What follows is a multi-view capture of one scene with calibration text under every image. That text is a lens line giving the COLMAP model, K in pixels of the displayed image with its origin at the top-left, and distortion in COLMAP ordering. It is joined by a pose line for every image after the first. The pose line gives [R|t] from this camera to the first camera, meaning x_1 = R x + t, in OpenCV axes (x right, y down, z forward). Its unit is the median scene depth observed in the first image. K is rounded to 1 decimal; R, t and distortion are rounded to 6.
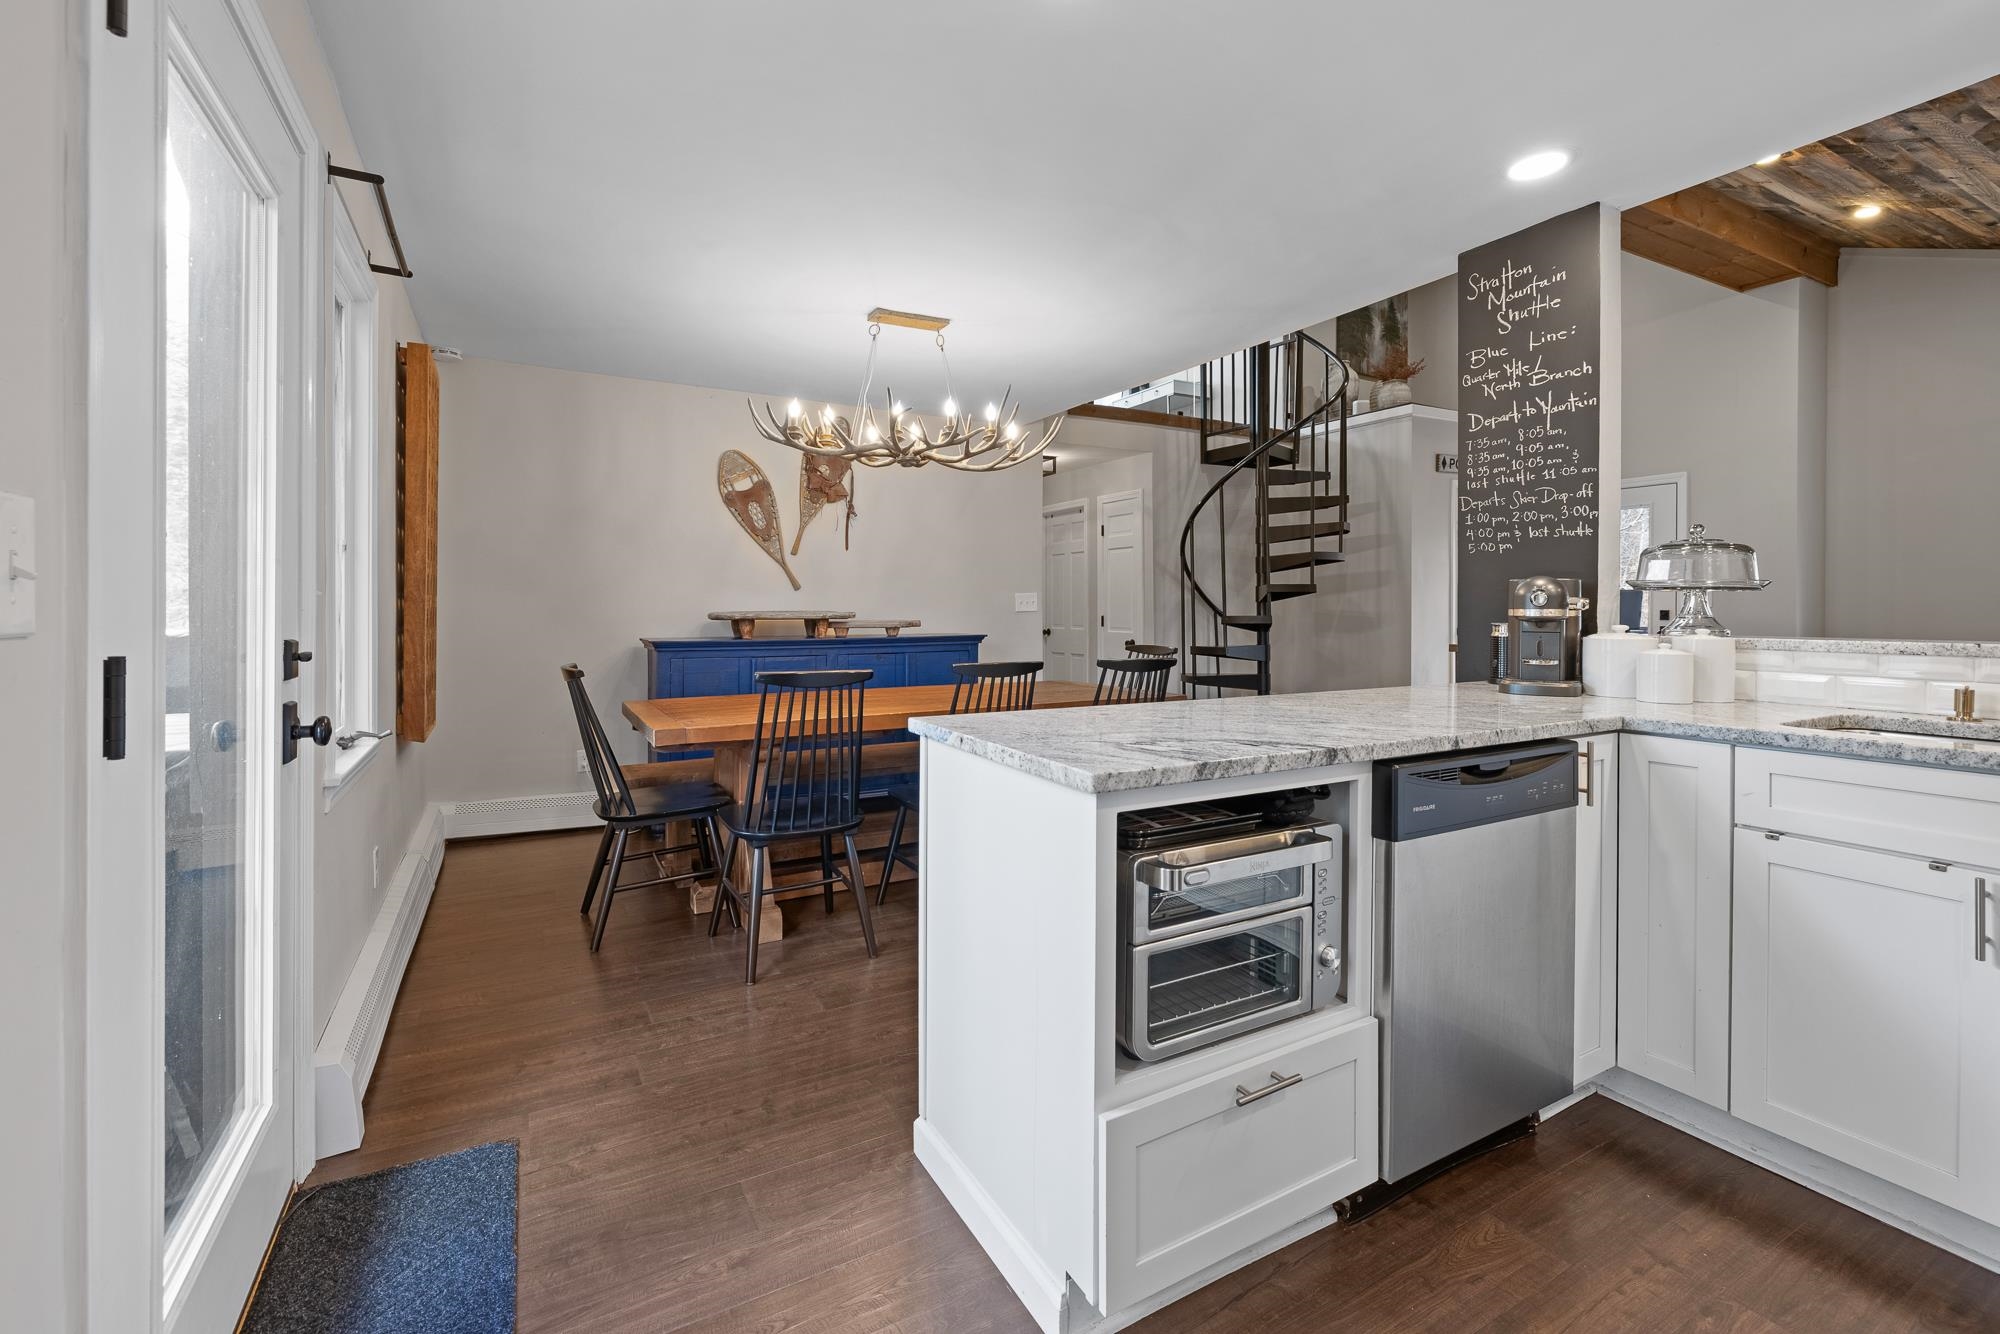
lens RADIAL K [[863.8, 0, 1003.5], [0, 863.8, 612.2], [0, 0, 1]] dist [-0.000858, -0.000211]
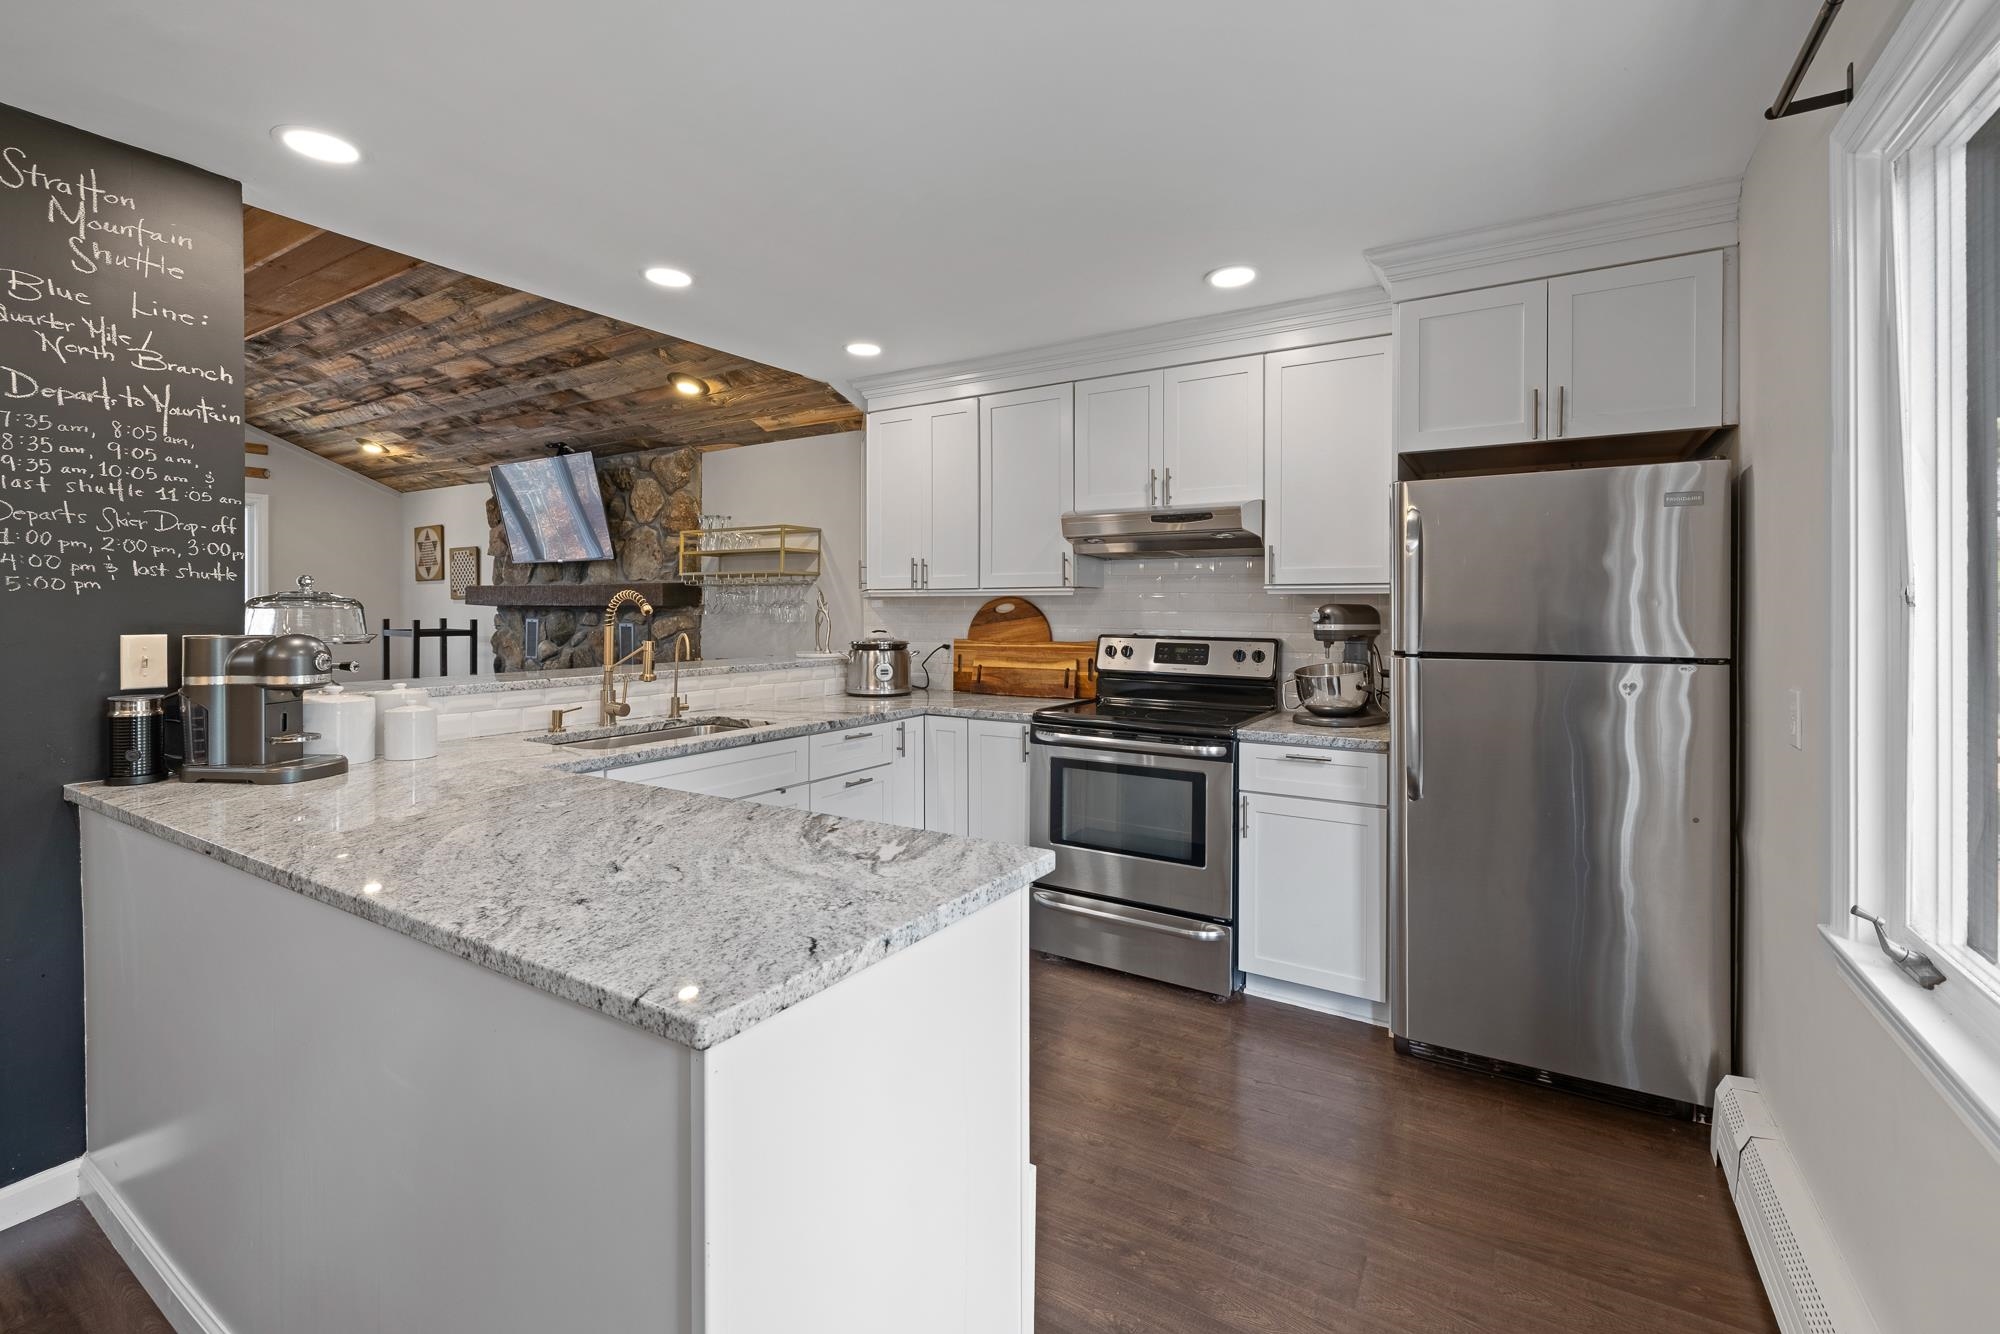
lens RADIAL K [[862.0, 0, 995.2], [0, 862.0, 614.6], [0, 0, 1]] dist [0.000205, -0.000008]
pose [[-0.485808, -0.005308, 0.874050, -0.238023], [0.002862, 0.999967, 0.007663, -0.036612], [-0.874061, 0.006224, -0.485776, 0.459779]]
